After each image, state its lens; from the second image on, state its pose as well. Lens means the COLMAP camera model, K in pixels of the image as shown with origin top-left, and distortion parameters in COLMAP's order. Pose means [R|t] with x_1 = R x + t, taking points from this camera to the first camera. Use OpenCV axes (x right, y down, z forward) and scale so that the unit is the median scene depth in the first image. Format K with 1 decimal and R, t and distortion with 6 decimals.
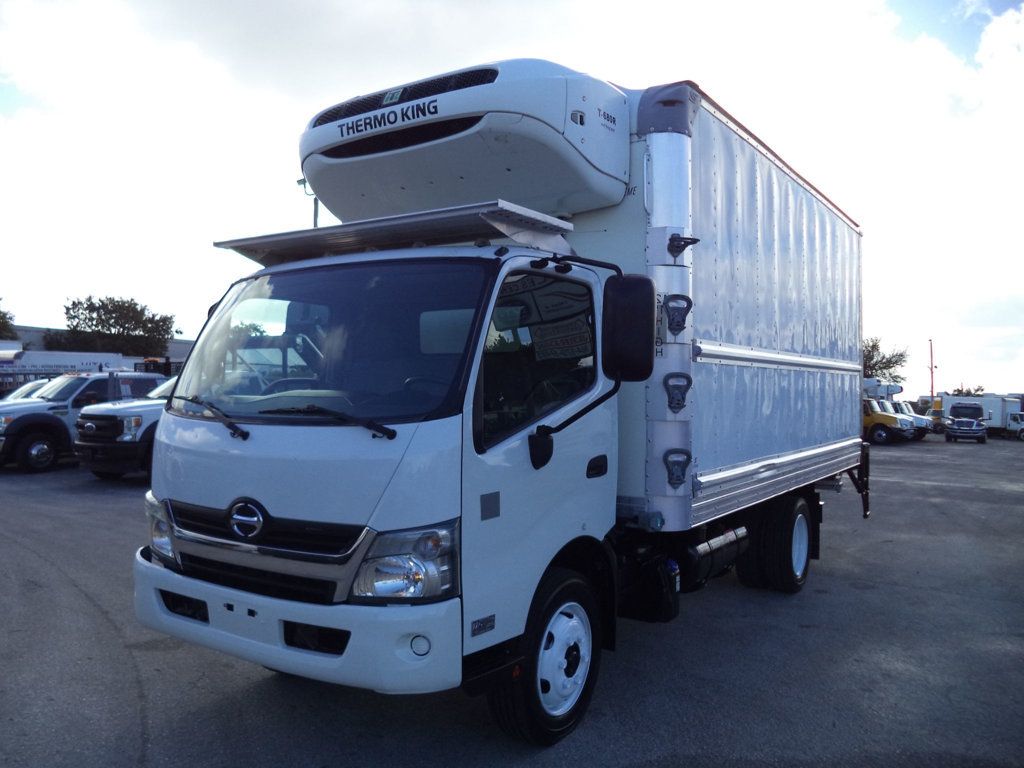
lens RADIAL K [[820.6, 0, 525.1], [0, 820.6, 380.2], [0, 0, 1]] dist [-0.021207, -0.002776]
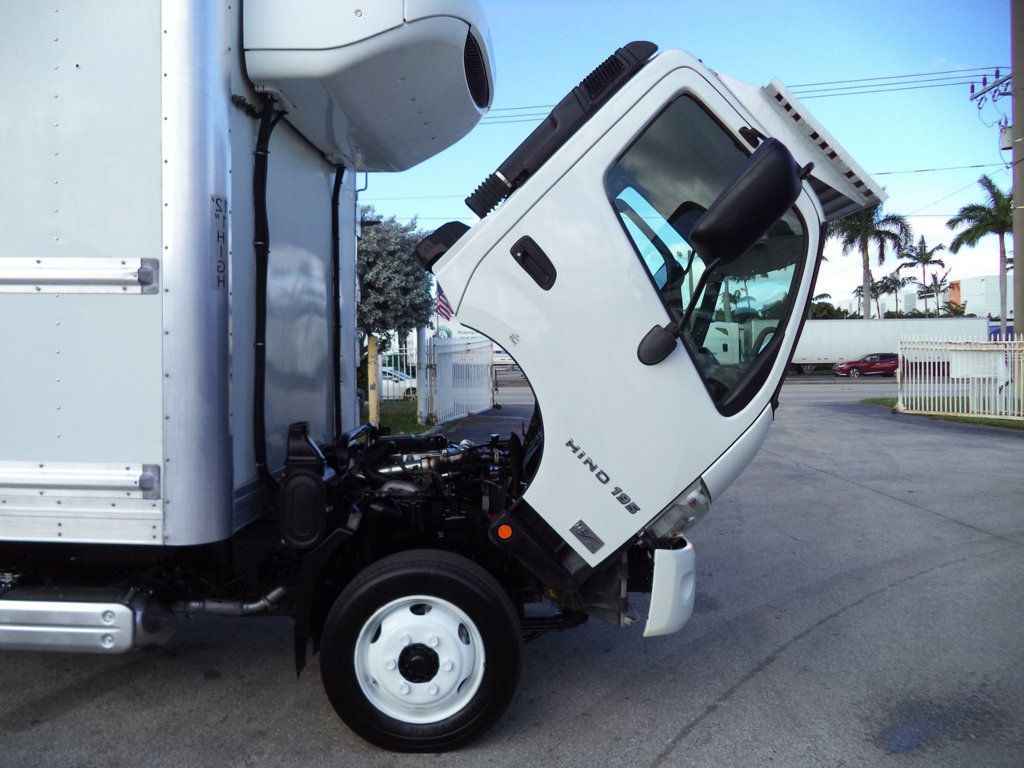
lens RADIAL K [[827.4, 0, 533.0], [0, 827.4, 374.0], [0, 0, 1]] dist [-0.018161, -0.009380]
pose [[-0.523519, -0.038792, 0.851130, -1.047973], [-0.024689, 0.999234, 0.030356, 0.016107], [-0.851656, -0.005121, -0.524076, 1.490995]]
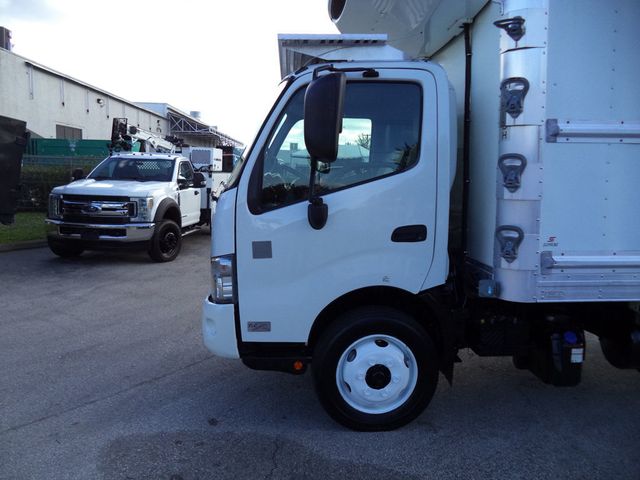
lens RADIAL K [[517.2, 0, 333.1], [0, 517.2, 233.8], [0, 0, 1]] dist [-0.018161, -0.009380]
pose [[0.596502, 0.087691, -0.797806, 0.614137], [0.010339, 0.993091, 0.116886, 0.013406], [0.802545, -0.077971, 0.591475, 0.436931]]
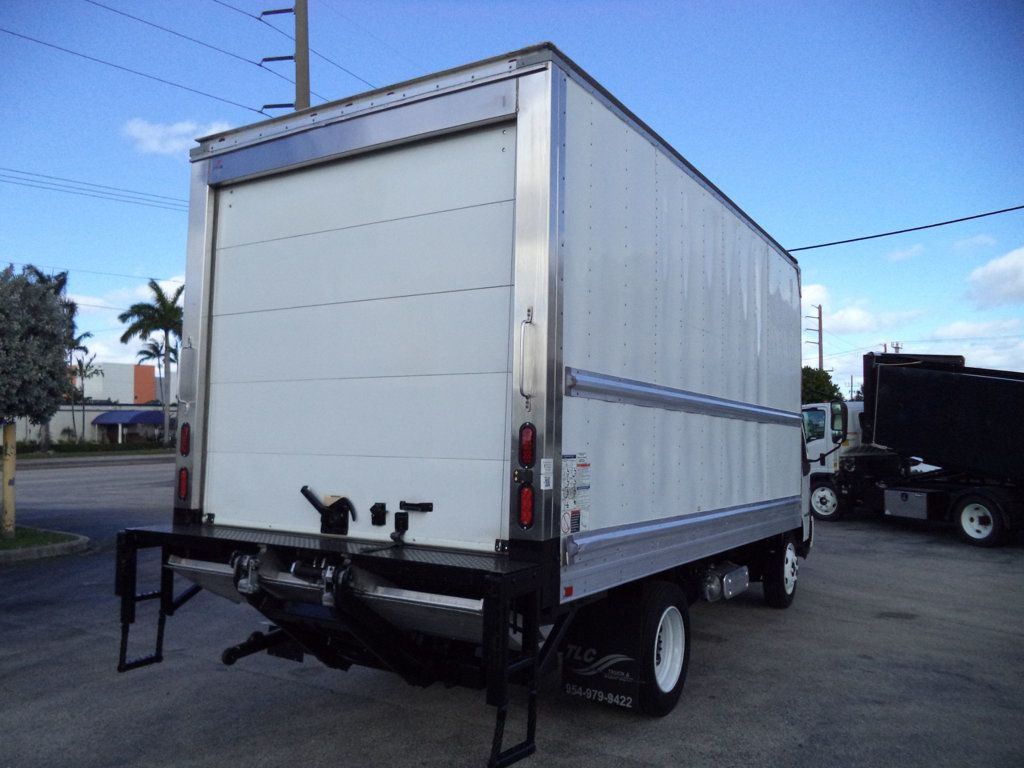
lens RADIAL K [[809.8, 0, 512.0], [0, 809.8, 384.0], [0, 0, 1]] dist [0.088339, -0.206558]
pose [[-0.998817, -0.029470, -0.038668, 0.411959], [-0.026040, 0.995921, -0.086391, 0.053539], [0.041056, -0.085282, -0.995511, 3.166159]]
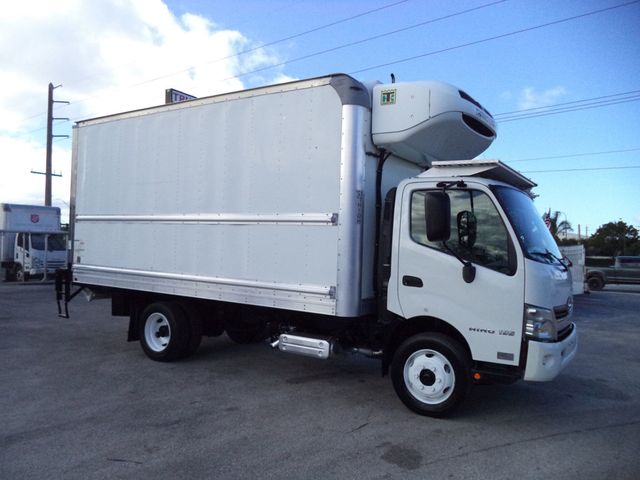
lens RADIAL K [[505.2, 0, 332.4], [0, 505.2, 241.6], [0, 0, 1]] dist [-0.011364, -0.007217]
pose [[0.001742, 0.005702, 0.999982, -1.492472], [-0.049673, 0.998750, -0.005609, 0.022704], [-0.998764, -0.049663, 0.002023, 1.403260]]
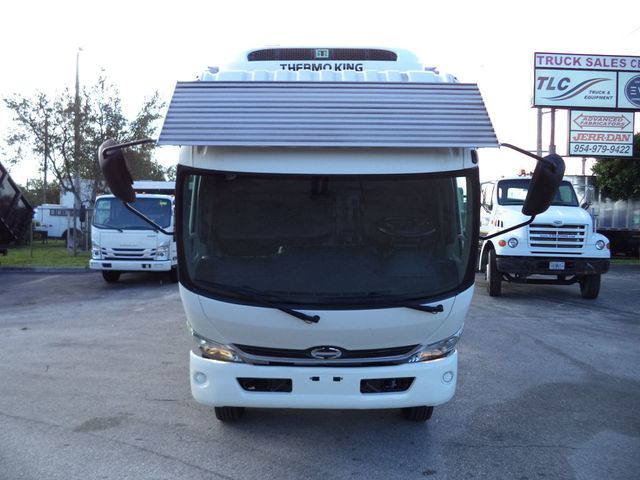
lens RADIAL K [[516.5, 0, 329.1], [0, 516.5, 234.1], [0, 0, 1]] dist [-0.023828, 0.003171]
pose [[0.833960, -0.028018, 0.551114, -0.741462], [-0.008111, 0.997980, 0.063011, -0.057222], [-0.551766, -0.057019, 0.832048, 0.131374]]
